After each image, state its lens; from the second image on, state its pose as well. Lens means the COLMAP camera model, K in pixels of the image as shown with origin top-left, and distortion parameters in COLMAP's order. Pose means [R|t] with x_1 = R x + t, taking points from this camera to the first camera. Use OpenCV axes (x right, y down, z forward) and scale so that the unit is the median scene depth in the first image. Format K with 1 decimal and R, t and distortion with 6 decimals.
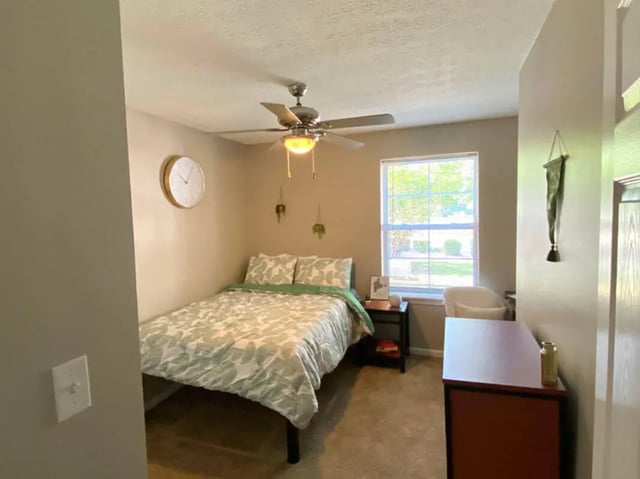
lens RADIAL K [[363.3, 0, 320.0], [0, 363.3, 239.5], [0, 0, 1]] dist [0.066731, -0.062451]
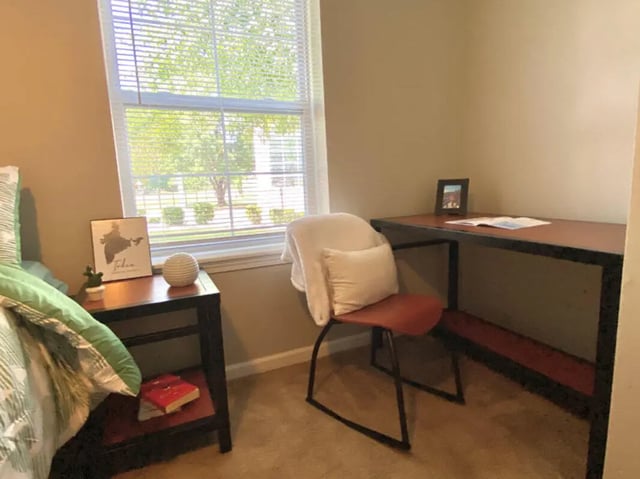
lens RADIAL K [[363.3, 0, 320.0], [0, 363.3, 239.5], [0, 0, 1]] dist [0.066731, -0.062451]
pose [[0.720234, -0.113590, 0.684368, 0.055153], [0.070022, 0.993369, 0.091186, 0.111687], [-0.690188, -0.017755, 0.723412, 0.632795]]
